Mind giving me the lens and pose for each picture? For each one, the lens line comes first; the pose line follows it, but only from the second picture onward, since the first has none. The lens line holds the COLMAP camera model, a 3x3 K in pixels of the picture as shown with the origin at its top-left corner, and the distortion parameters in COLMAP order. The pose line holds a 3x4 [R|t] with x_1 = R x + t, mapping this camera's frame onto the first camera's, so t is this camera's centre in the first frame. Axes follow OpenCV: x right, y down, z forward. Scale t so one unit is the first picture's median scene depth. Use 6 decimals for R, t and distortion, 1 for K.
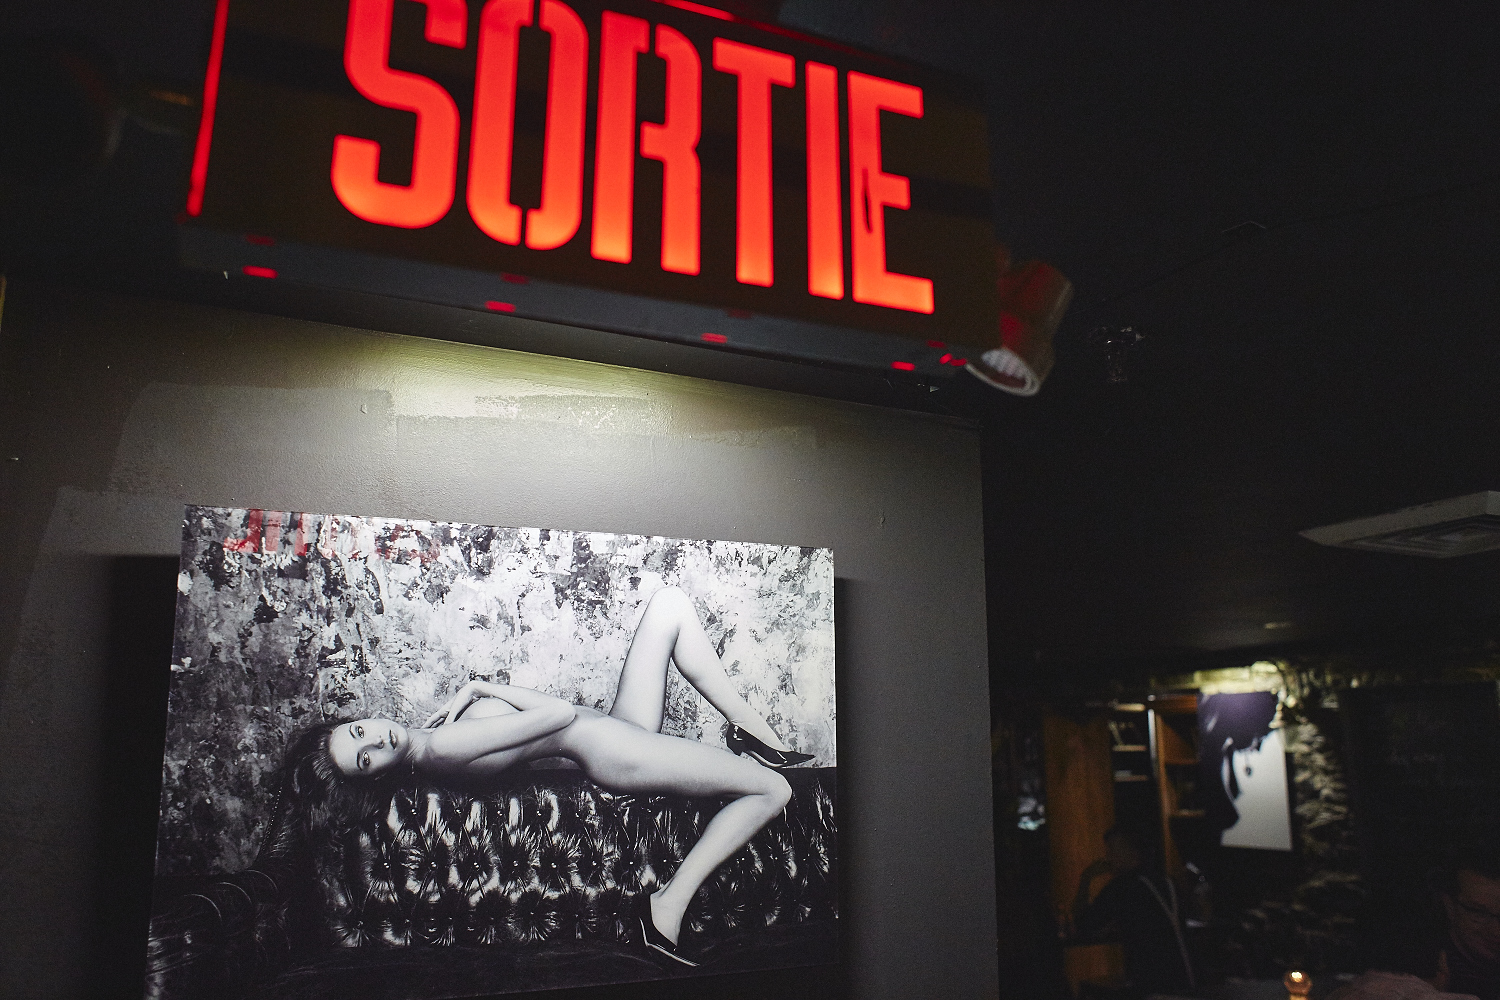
lens RADIAL K [[1189.2, 0, 751.2], [0, 1189.2, 496.7], [0, 0, 1]] dist [-0.099260, 0.115921]
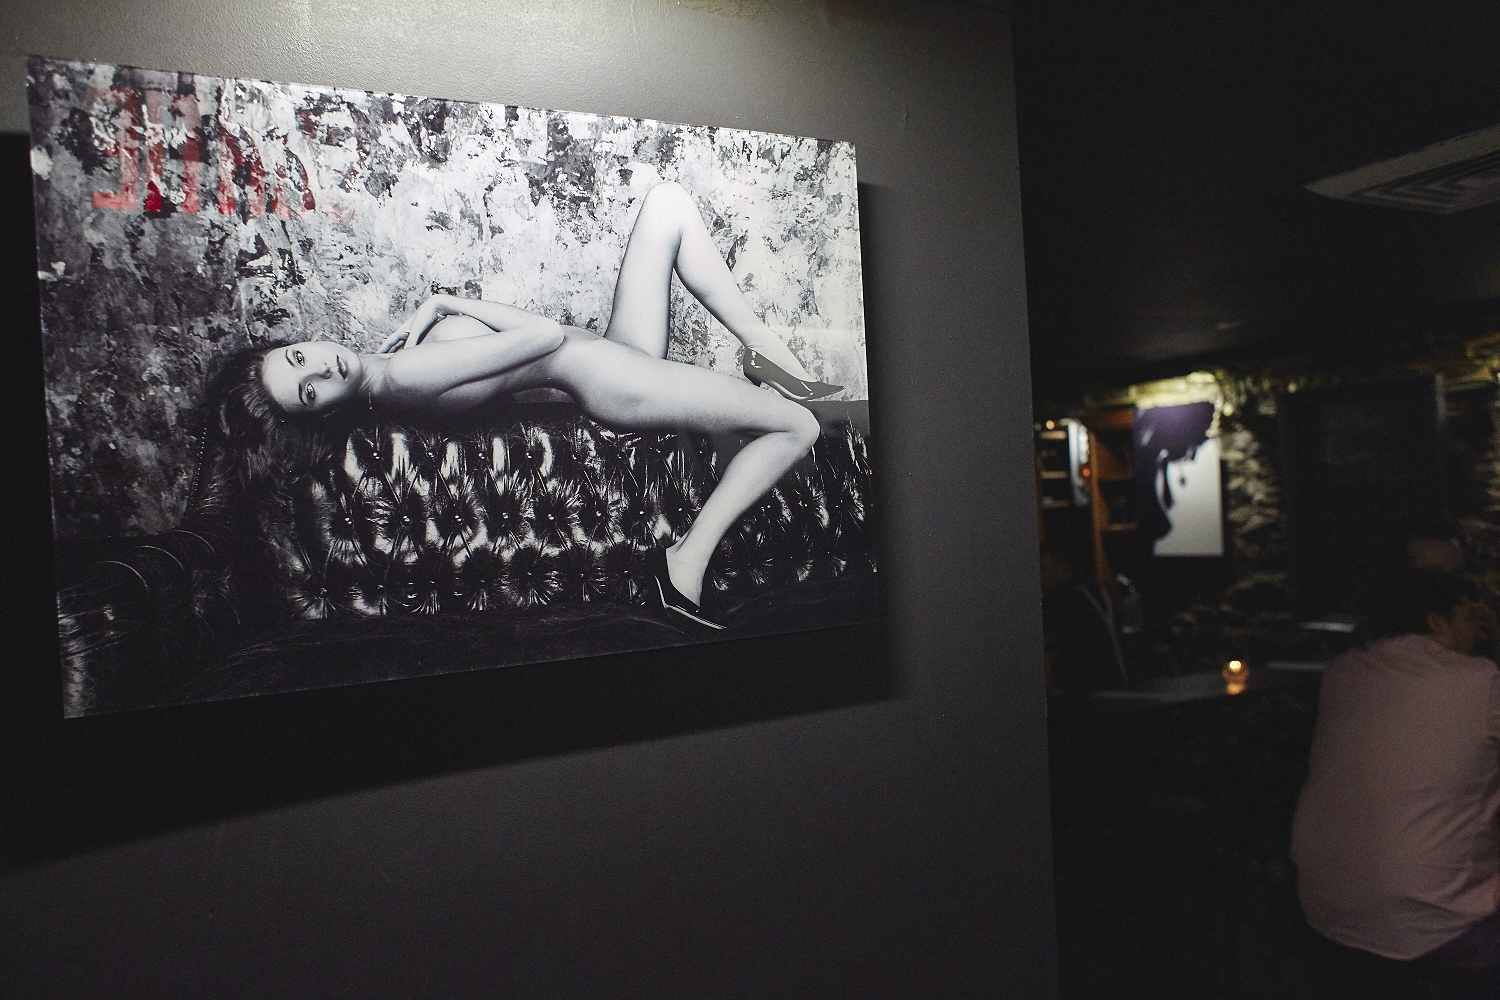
lens RADIAL K [[1189.2, 0, 750.9], [0, 1189.2, 485.4], [0, 0, 1]] dist [-0.099260, 0.115921]
pose [[0.996301, -0.049129, 0.070496, -0.083715], [0.034525, 0.980164, 0.195158, 0.131058], [-0.078685, -0.192002, 0.978235, 0.172795]]
